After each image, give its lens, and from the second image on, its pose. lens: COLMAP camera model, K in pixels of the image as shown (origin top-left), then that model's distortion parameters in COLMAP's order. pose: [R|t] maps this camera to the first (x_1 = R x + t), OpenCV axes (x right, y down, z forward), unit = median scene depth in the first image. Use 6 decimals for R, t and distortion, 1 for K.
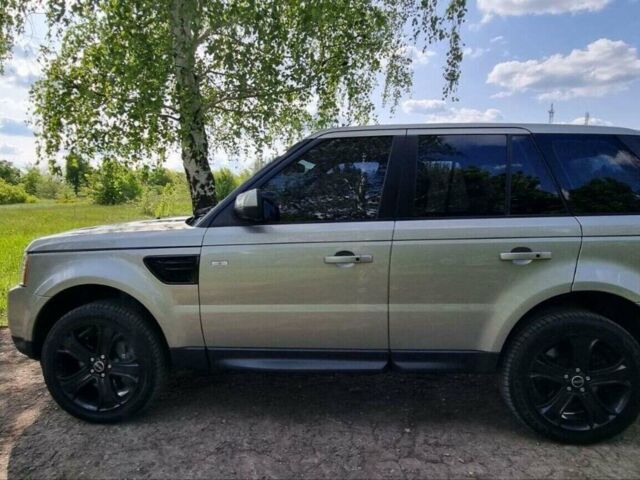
lens RADIAL K [[411.3, 0, 309.4], [0, 411.3, 247.1], [0, 0, 1]] dist [0.002920, -0.007154]
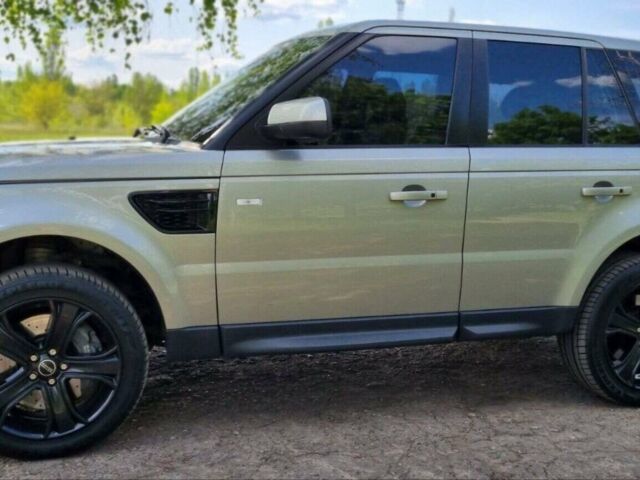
lens RADIAL K [[737.3, 0, 321.5], [0, 737.3, 236.3], [0, 0, 1]] dist [0.023495, 0.000000]
pose [[0.931490, -0.016445, 0.363394, -0.560263], [0.006757, 0.999587, 0.027917, 0.063995], [-0.363703, -0.023549, 0.931217, -0.214629]]
